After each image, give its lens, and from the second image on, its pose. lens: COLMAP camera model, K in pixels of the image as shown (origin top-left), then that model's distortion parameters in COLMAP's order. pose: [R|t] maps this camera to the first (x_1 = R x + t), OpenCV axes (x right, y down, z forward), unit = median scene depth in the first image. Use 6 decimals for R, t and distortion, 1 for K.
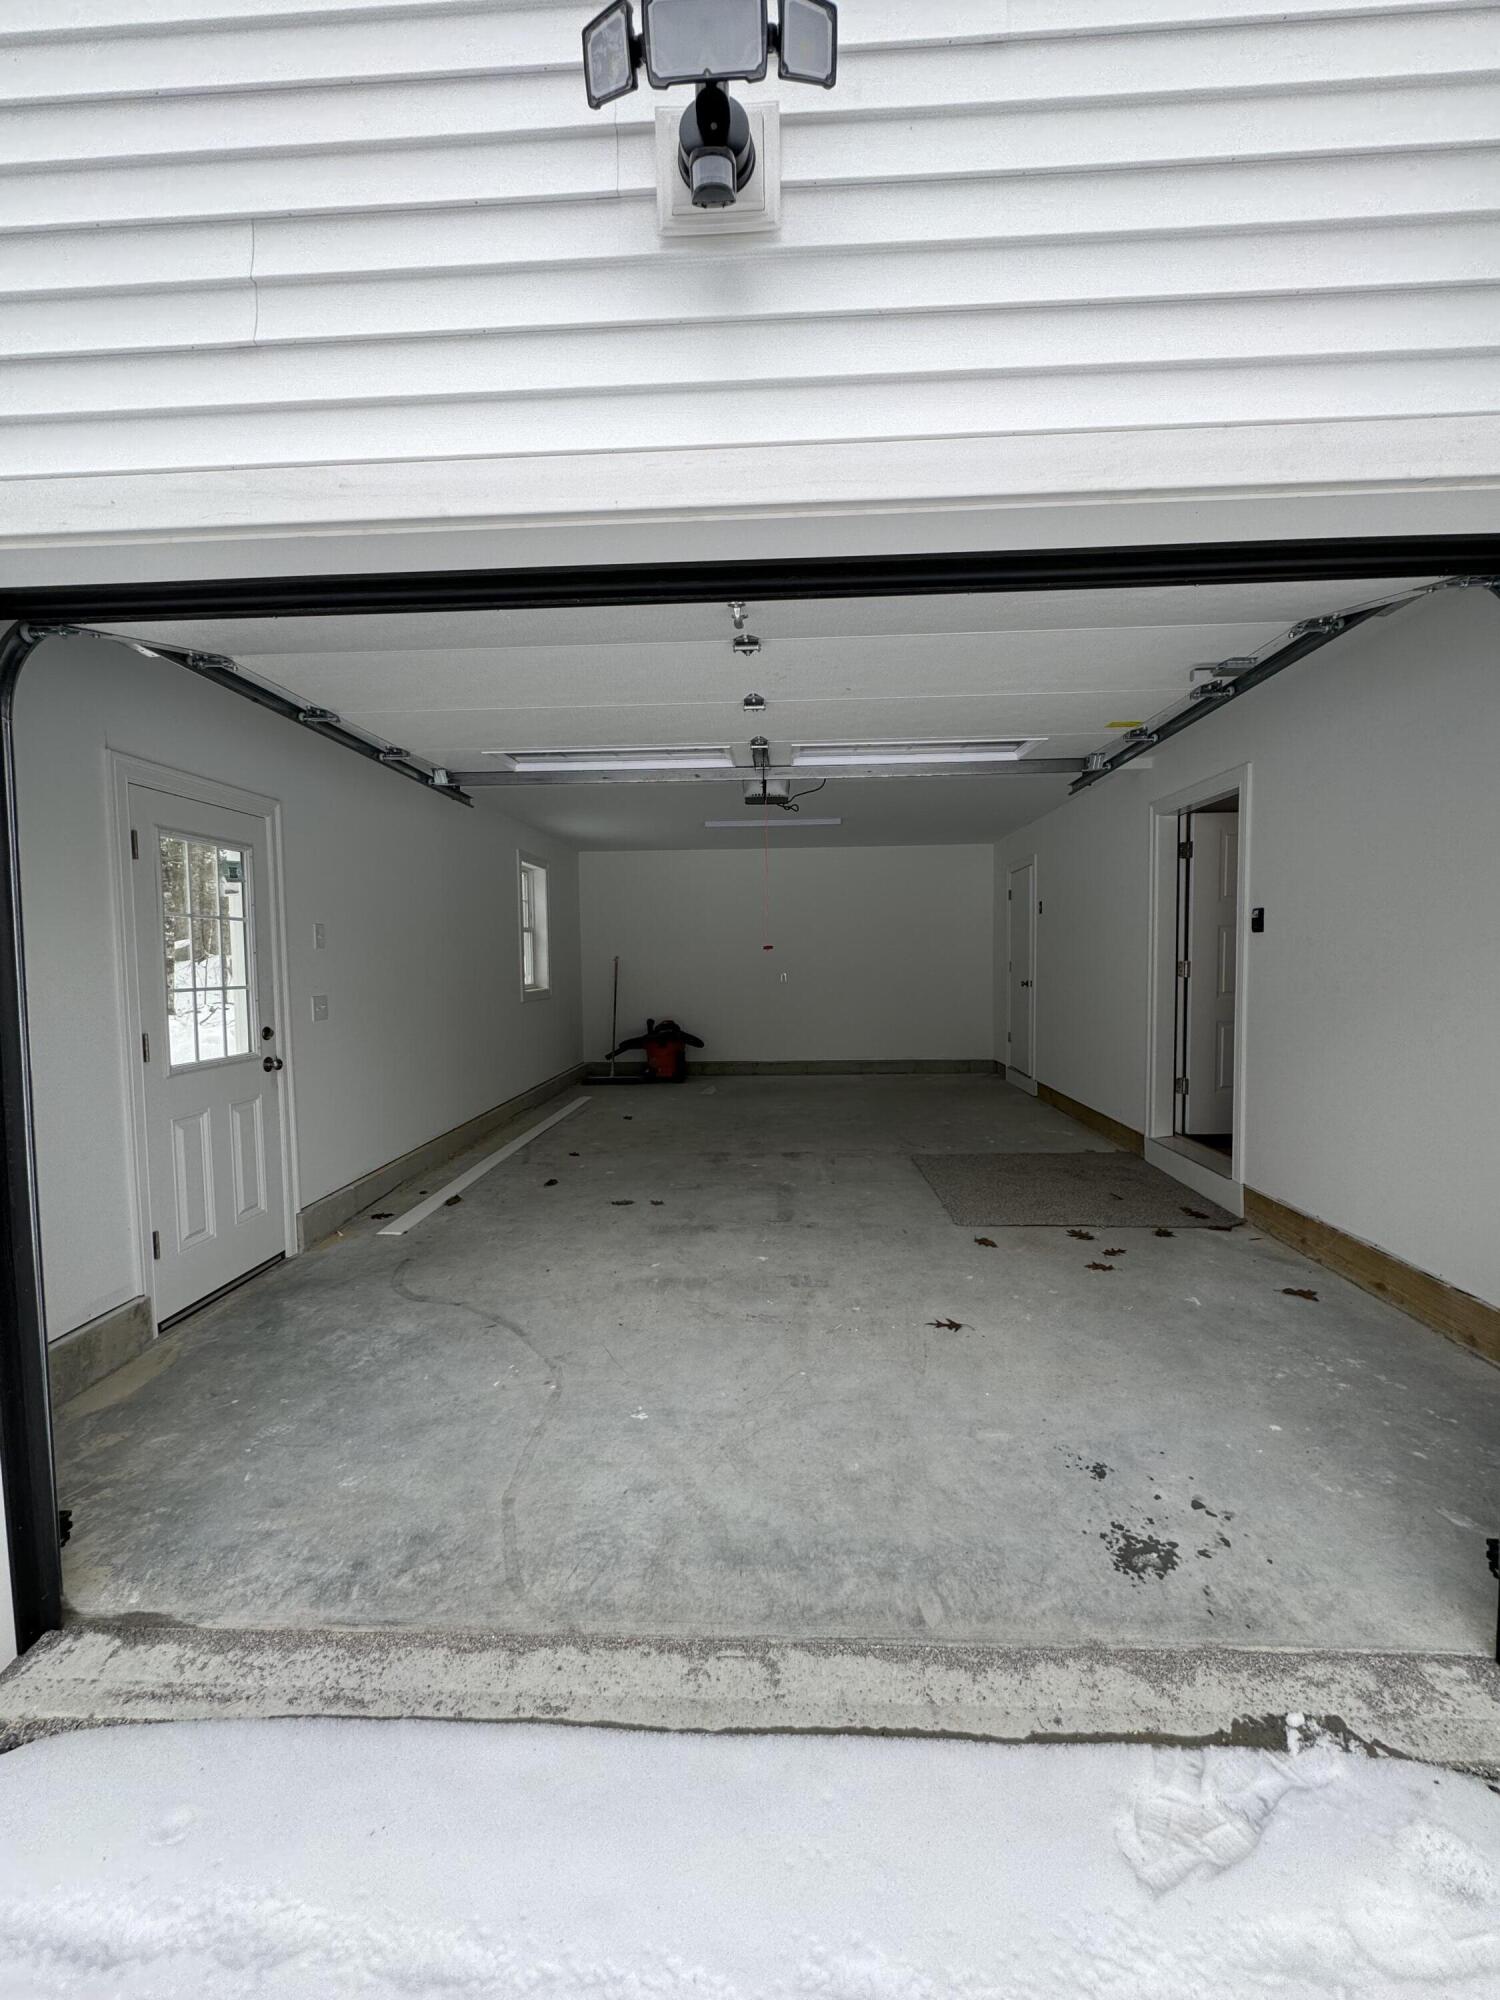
lens RADIAL K [[798.3, 0, 750.0], [0, 798.3, 1000.0], [0, 0, 1]] dist [0.000641, 0.000004]
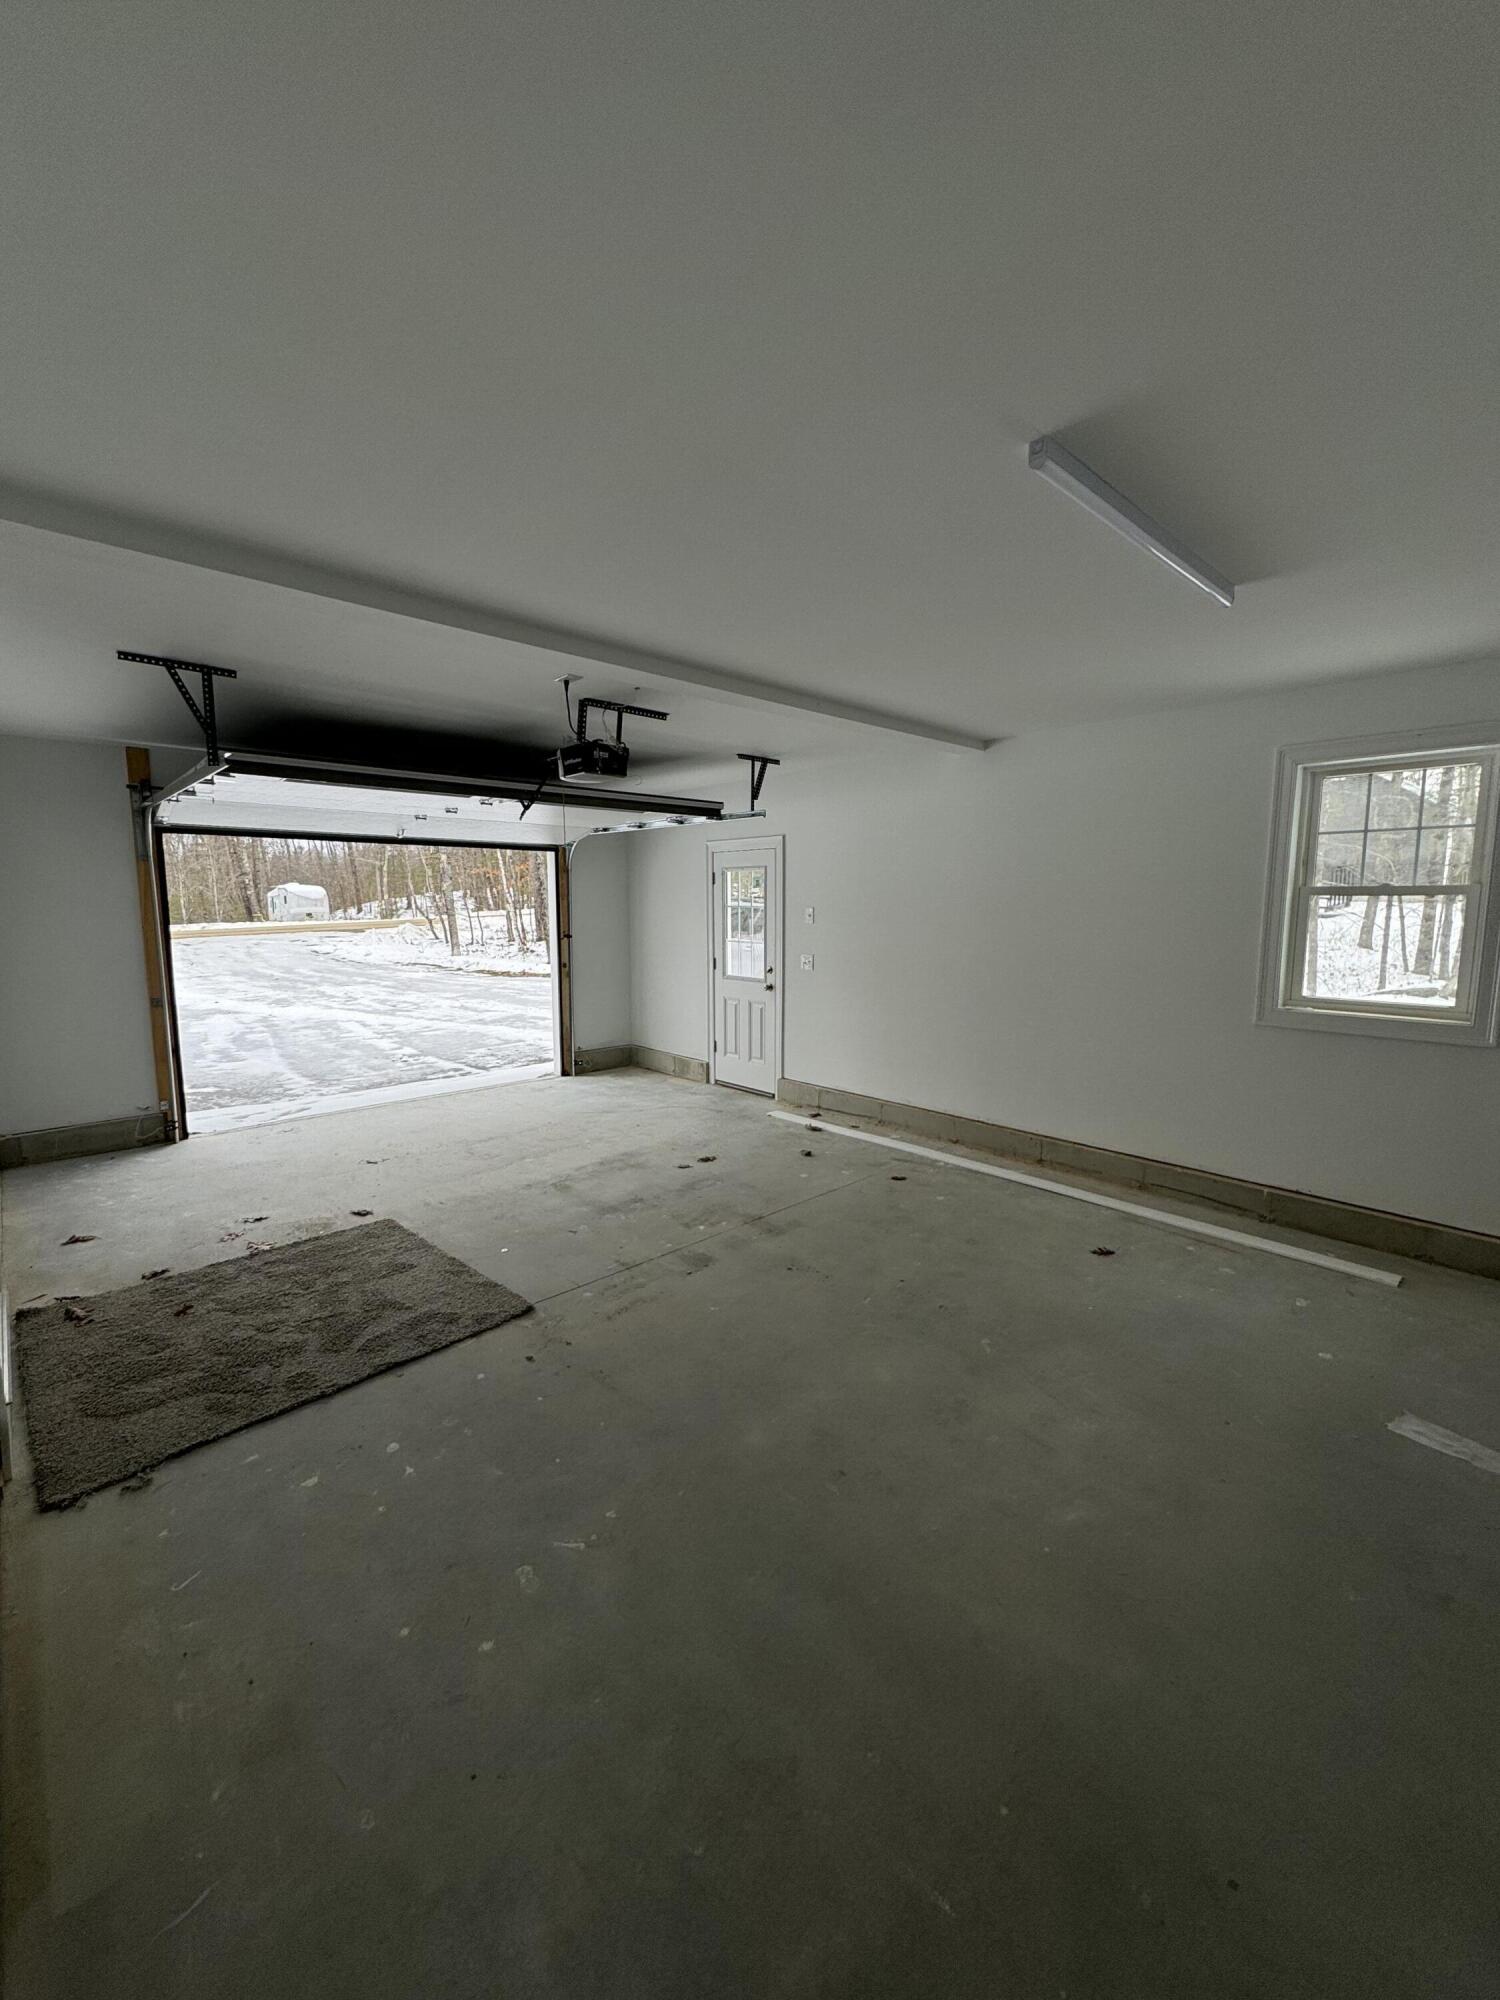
lens RADIAL K [[798.3, 0, 750.0], [0, 798.3, 1000.0], [0, 0, 1]] dist [0.000641, 0.000004]
pose [[-0.699066, 0.099612, -0.708085, 0.669176], [-0.029782, 0.985334, 0.168018, -0.182771], [0.714437, 0.138544, -0.685846, 2.088124]]
